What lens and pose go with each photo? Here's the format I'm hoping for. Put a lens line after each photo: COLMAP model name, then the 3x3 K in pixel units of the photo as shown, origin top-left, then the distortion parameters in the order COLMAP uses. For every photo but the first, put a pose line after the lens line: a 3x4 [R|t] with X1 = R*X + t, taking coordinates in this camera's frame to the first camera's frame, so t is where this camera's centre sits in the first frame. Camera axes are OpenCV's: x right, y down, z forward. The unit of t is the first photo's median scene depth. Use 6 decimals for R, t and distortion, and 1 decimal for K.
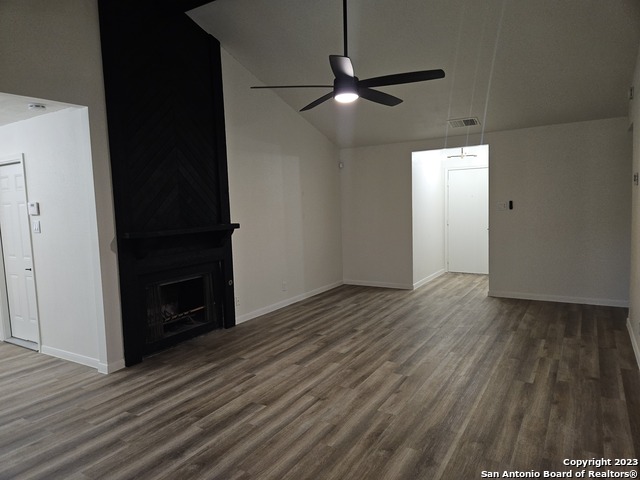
lens RADIAL K [[428.9, 0, 320.8], [0, 428.9, 236.6], [0, 0, 1]] dist [0.085233, -0.080721]
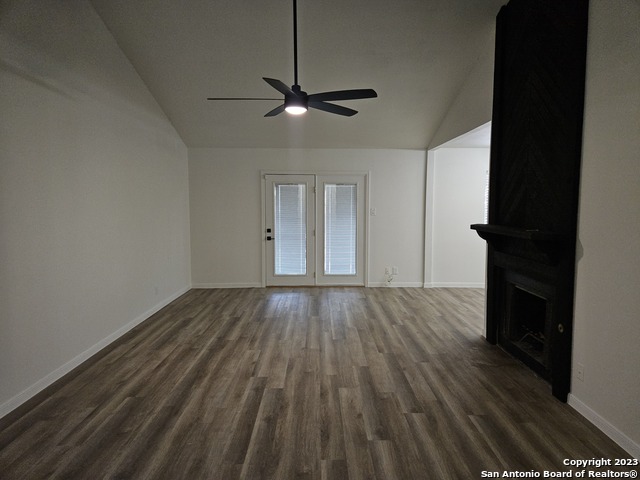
lens RADIAL K [[428.9, 0, 320.8], [0, 428.9, 236.6], [0, 0, 1]] dist [0.085233, -0.080721]
pose [[-0.848526, 0.076116, -0.523651, 0.574395], [-0.014727, 0.985820, 0.167160, -0.175447], [0.528949, 0.149551, -0.835373, 1.894867]]
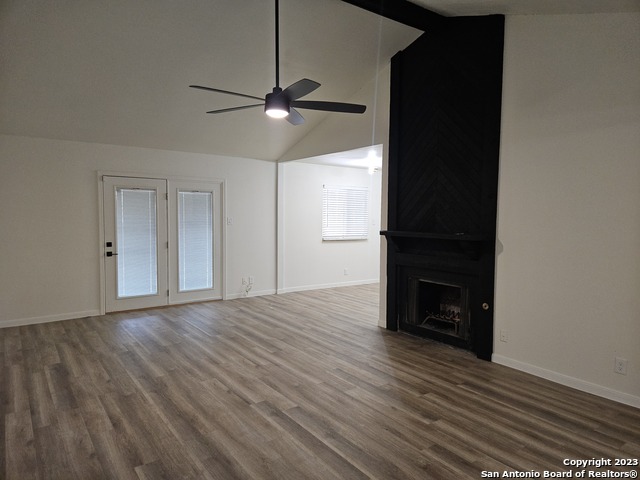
lens RADIAL K [[431.3, 0, 323.2], [0, 431.3, 240.1], [0, 0, 1]] dist [0.082086, -0.083344]
pose [[-0.385108, 0.086812, -0.918779, 0.956448], [-0.070060, 0.989943, 0.122902, -0.142780], [0.920208, 0.111700, -0.375153, 1.452138]]
